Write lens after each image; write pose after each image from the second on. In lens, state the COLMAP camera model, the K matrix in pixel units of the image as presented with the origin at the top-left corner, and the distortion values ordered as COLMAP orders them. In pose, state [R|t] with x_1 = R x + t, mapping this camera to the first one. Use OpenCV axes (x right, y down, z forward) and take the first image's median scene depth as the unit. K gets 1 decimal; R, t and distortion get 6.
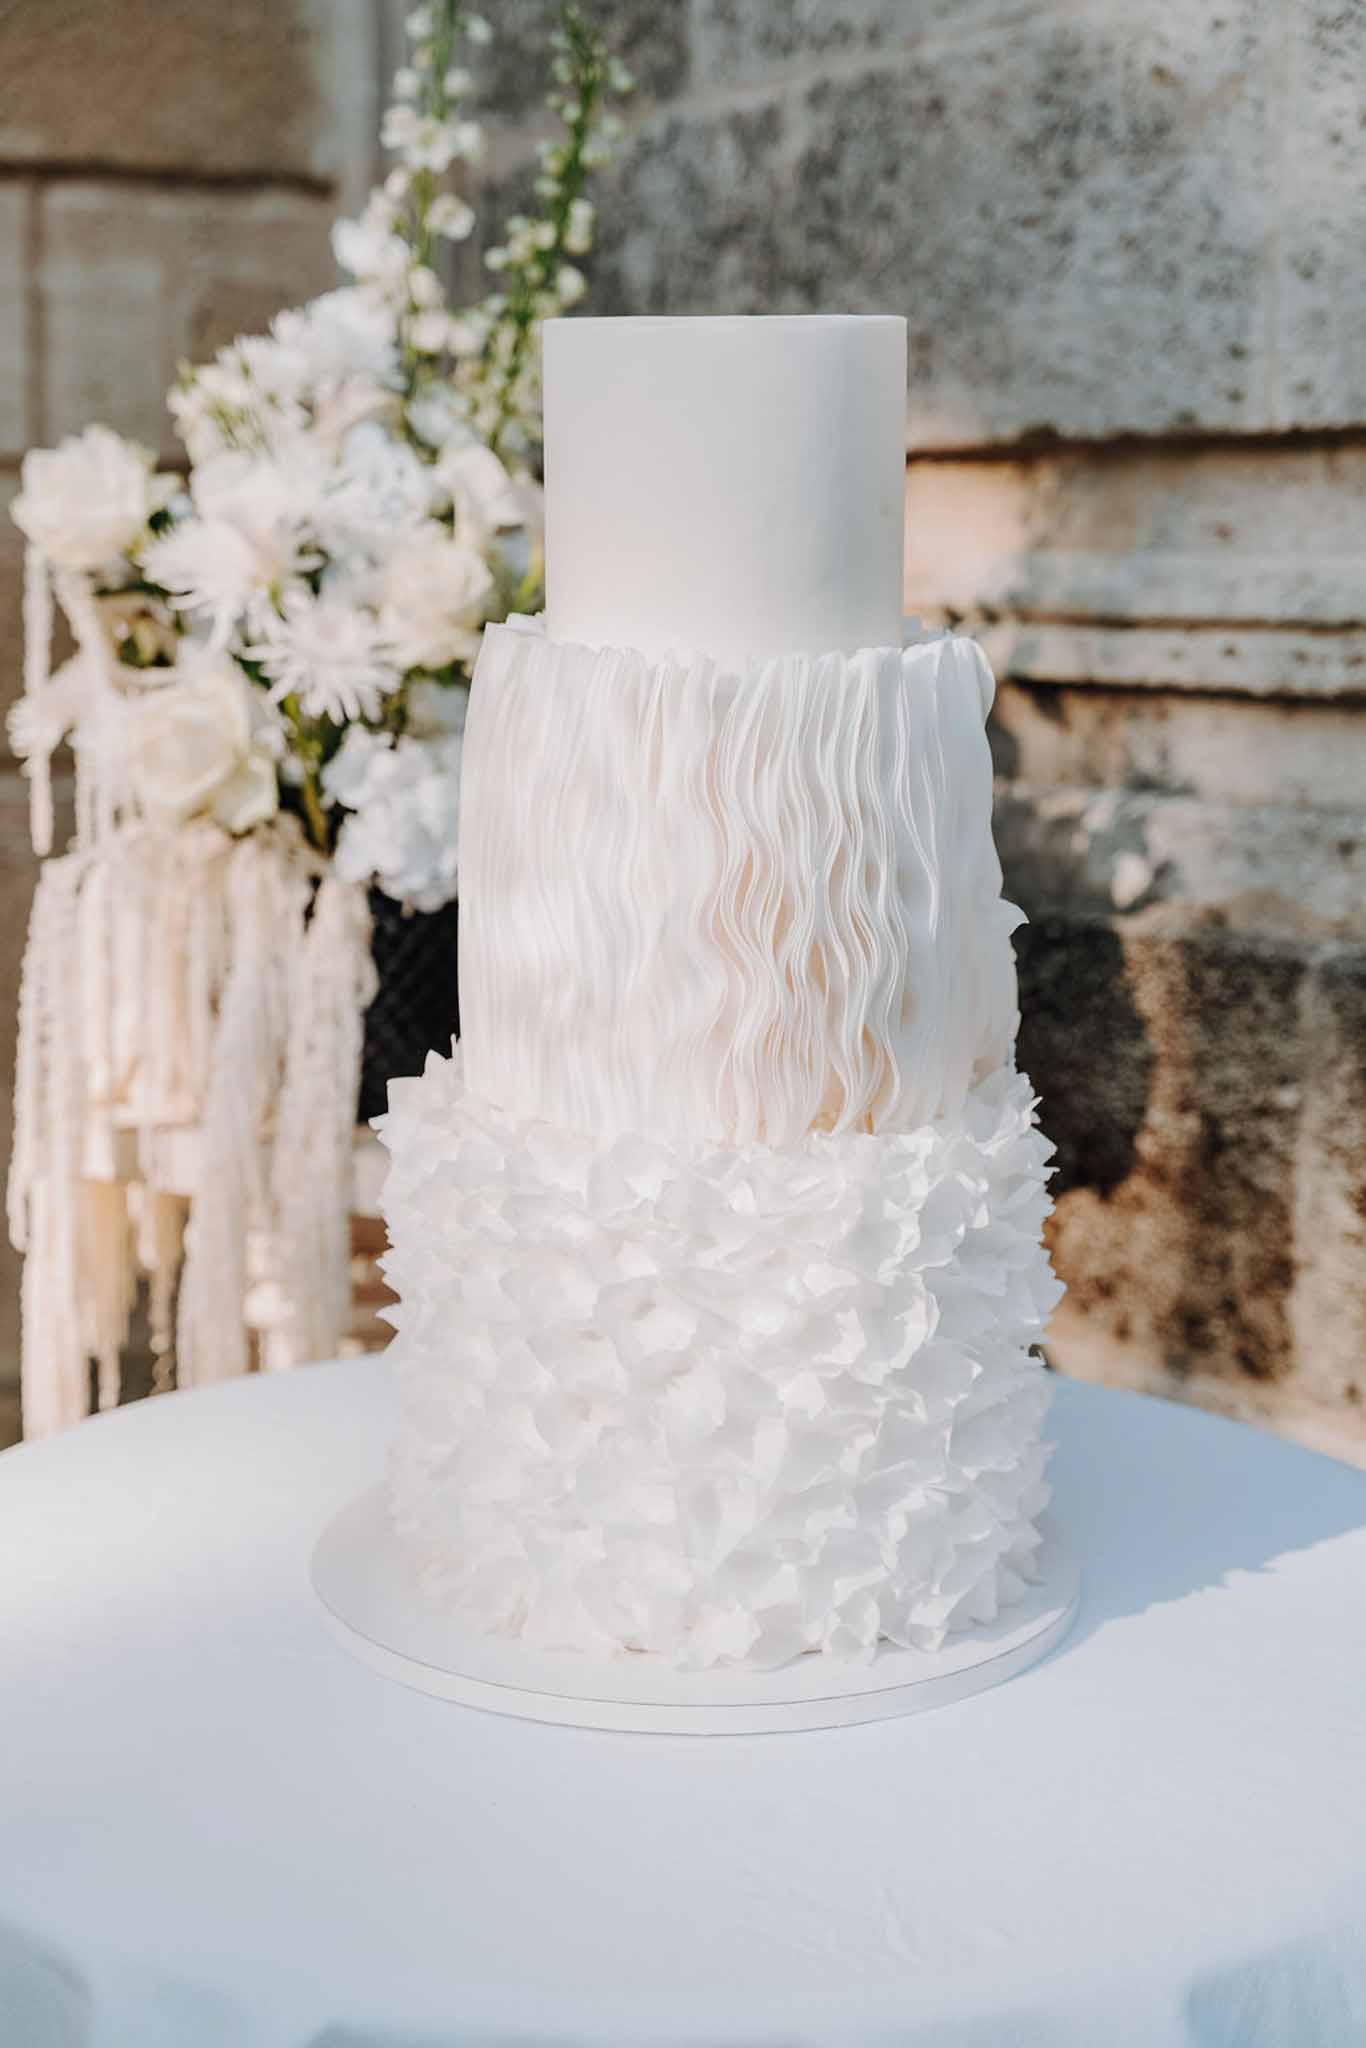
lens RADIAL K [[2658.0, 0, 762.4], [0, 2658.0, 941.9], [0, 0, 1]] dist [0.065407, 0.000000]
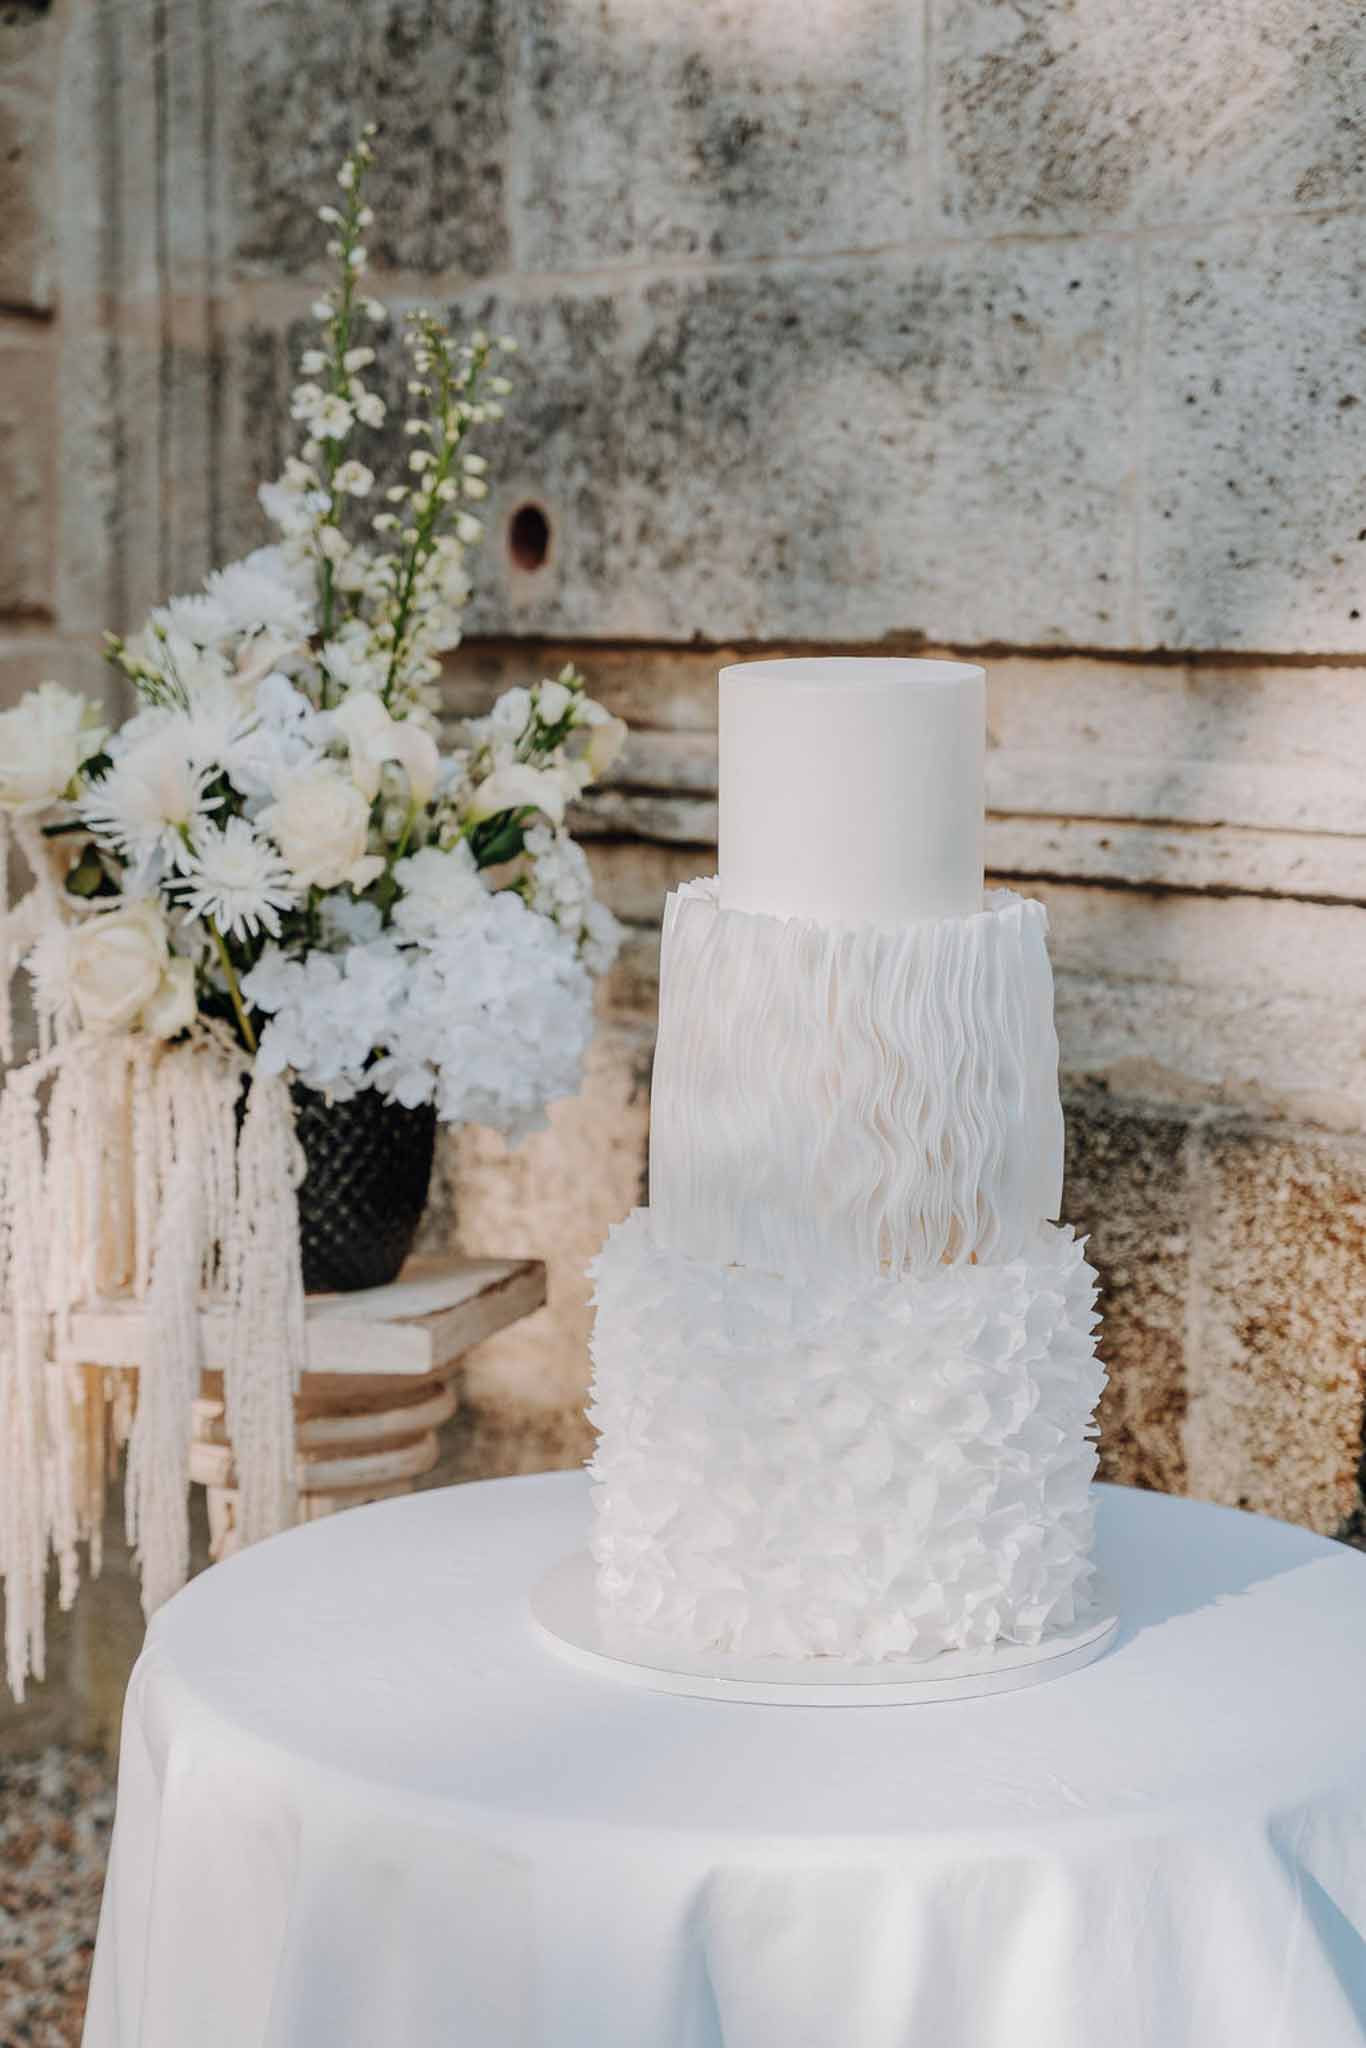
lens RADIAL K [[4079.8, 0, 689.7], [0, 4079.8, 1032.4], [0, 0, 1]] dist [0.134148, 0.000000]
pose [[0.985857, -0.031257, 0.164646, -0.282924], [0.033590, 0.999371, -0.011402, -0.017981], [-0.164186, 0.016771, 0.986287, -0.659410]]
